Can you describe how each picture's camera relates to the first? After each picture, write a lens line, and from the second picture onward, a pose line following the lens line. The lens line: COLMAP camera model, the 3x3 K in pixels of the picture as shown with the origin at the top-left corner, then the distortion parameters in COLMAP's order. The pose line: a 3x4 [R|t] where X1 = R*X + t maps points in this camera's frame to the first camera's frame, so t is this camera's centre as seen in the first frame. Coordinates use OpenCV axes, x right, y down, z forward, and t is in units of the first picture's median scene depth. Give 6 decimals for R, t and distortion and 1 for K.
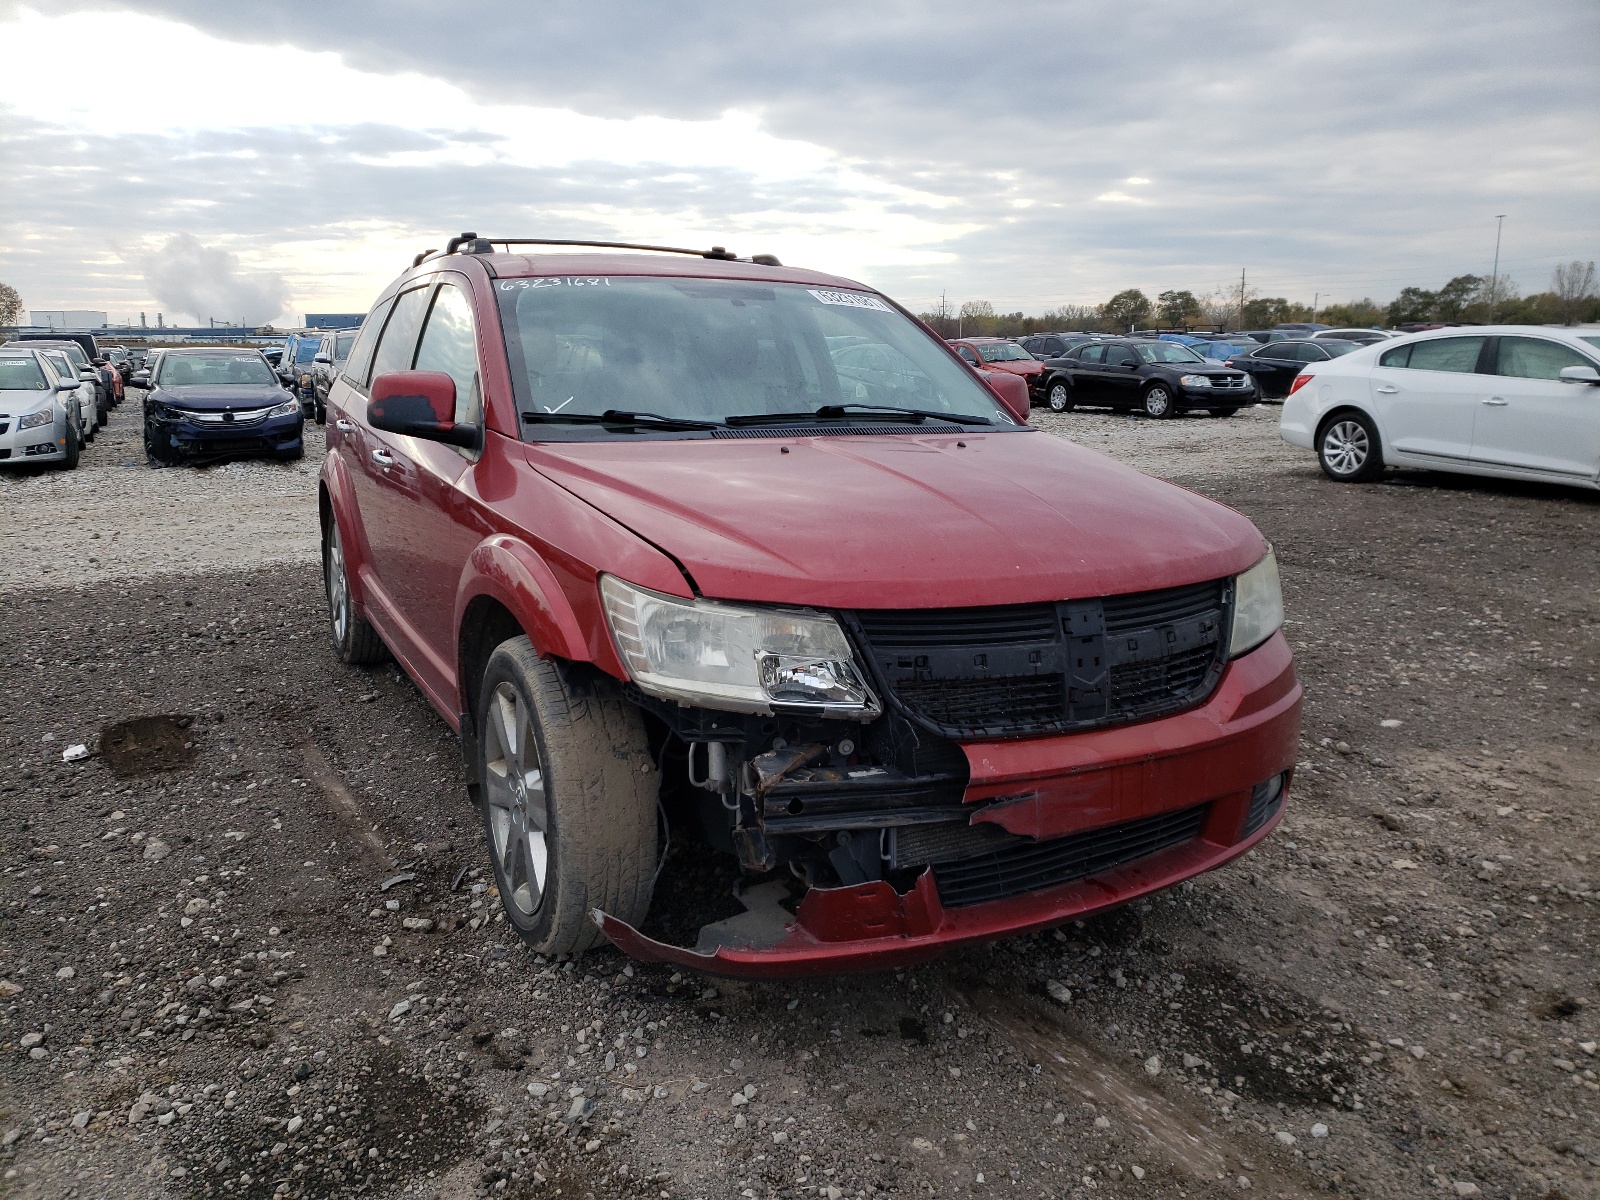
lens RADIAL K [[1255.2, 0, 794.0], [0, 1255.2, 594.1], [0, 0, 1]] dist [0.012824, 0.003376]
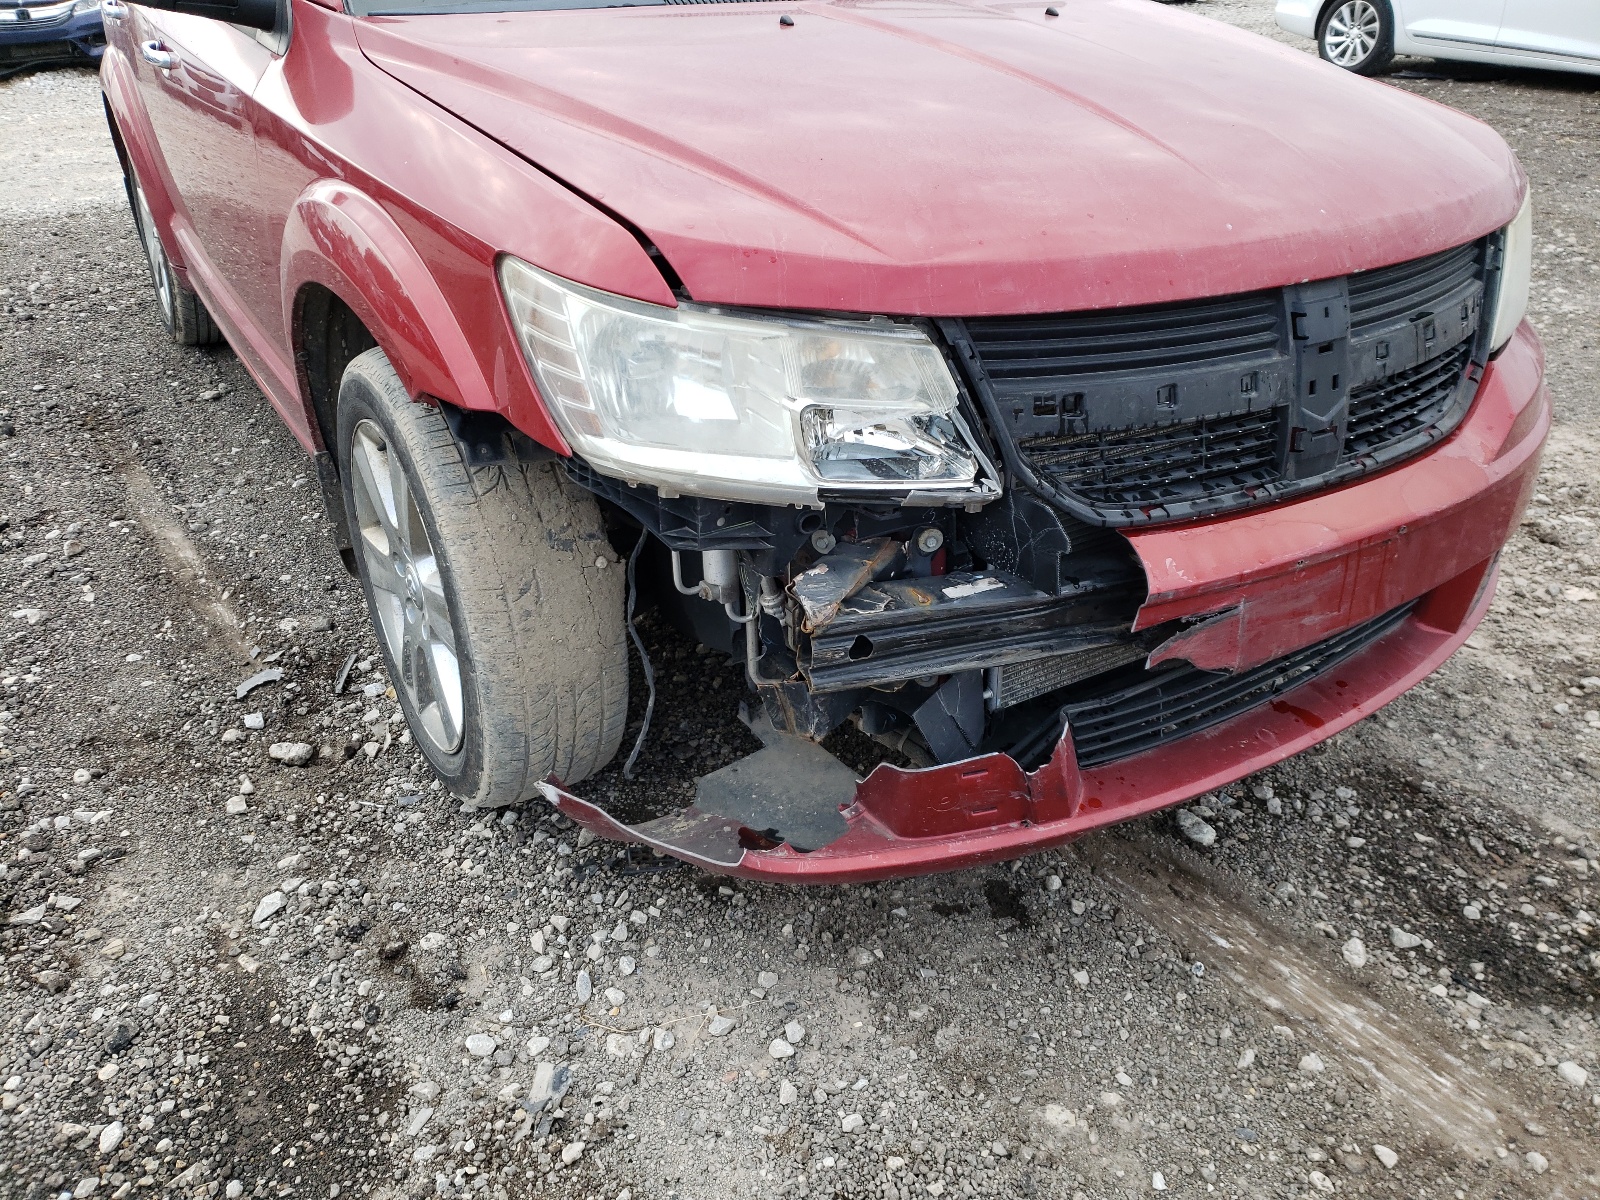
lens RADIAL K [[1228.2, 0, 809.8], [0, 1228.2, 597.9], [0, 0, 1]] dist [0.022390, -0.004044]
pose [[0.996460, -0.046413, 0.070092, -0.058764], [0.023534, 0.954446, 0.297453, -0.029883], [-0.080704, -0.294750, 0.952160, 0.399327]]
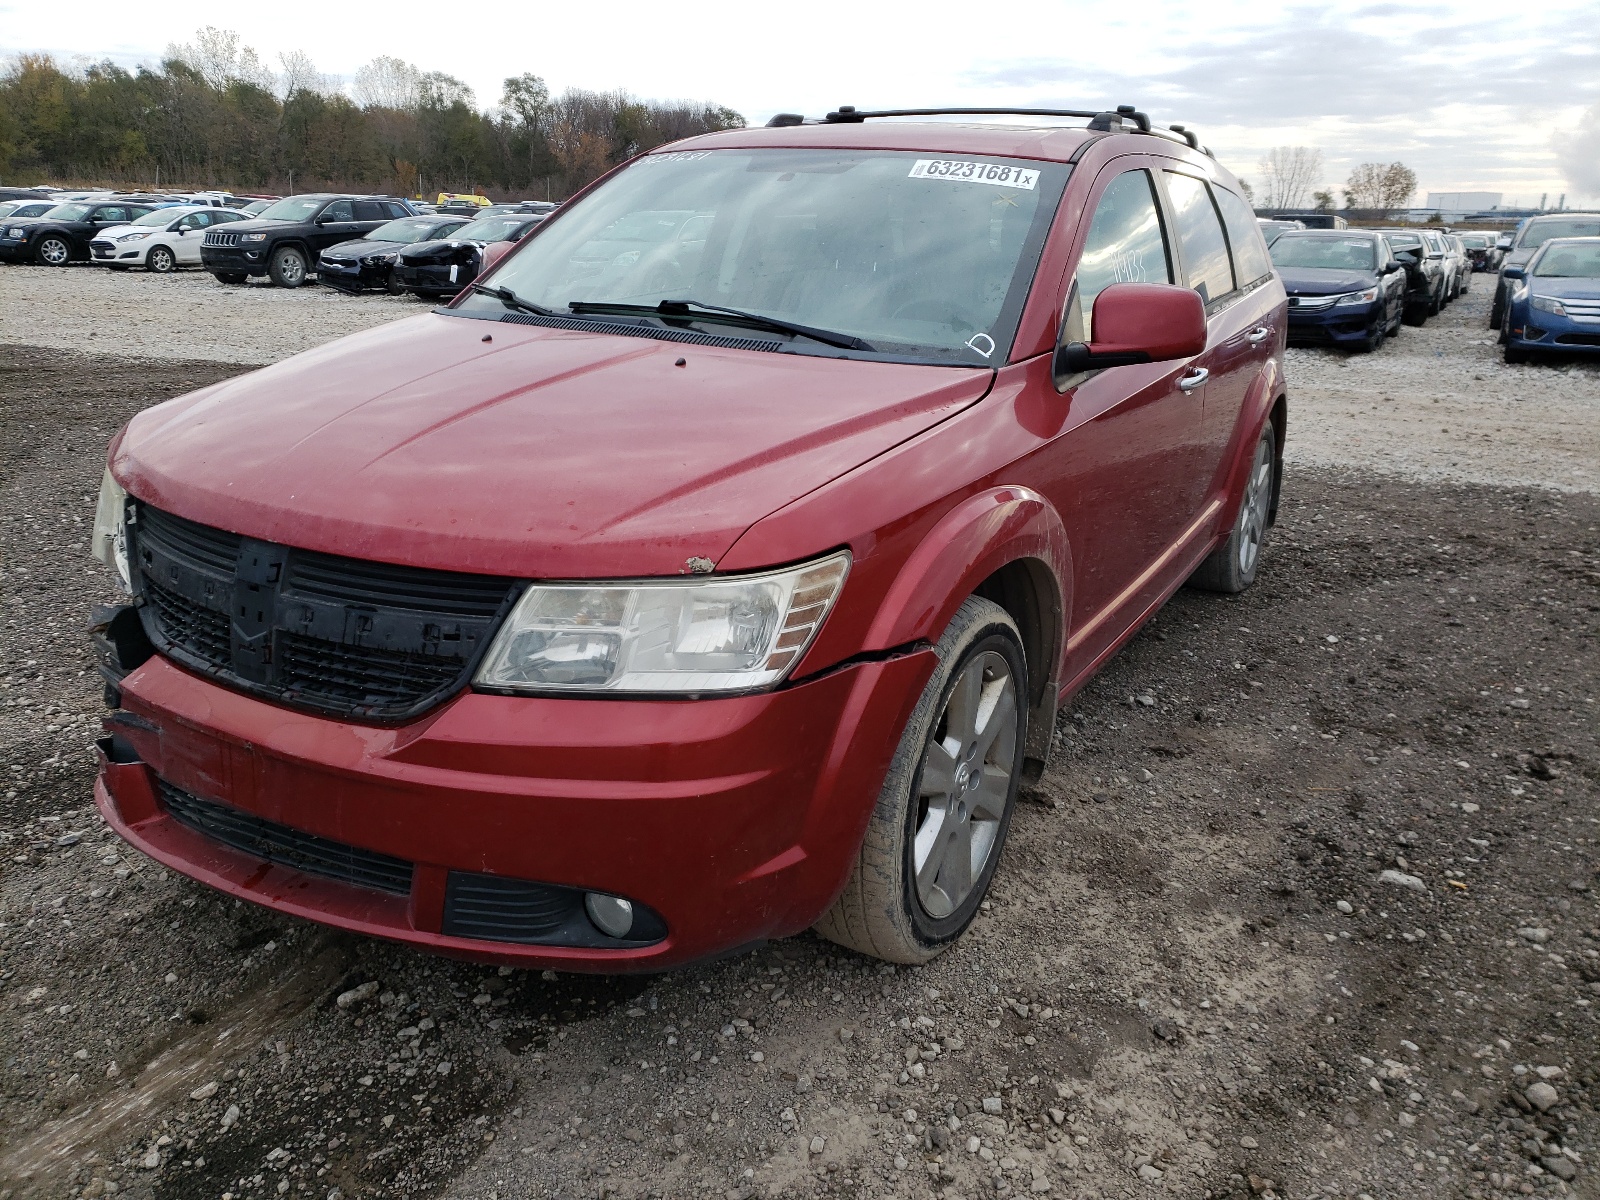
lens RADIAL K [[1228.2, 0, 809.8], [0, 1228.2, 597.9], [0, 0, 1]] dist [0.022390, -0.004044]
pose [[0.532767, 0.263487, -0.804198, 1.033416], [-0.185851, 0.963524, 0.192565, -0.173001], [0.825602, 0.046868, 0.562303, 0.808012]]
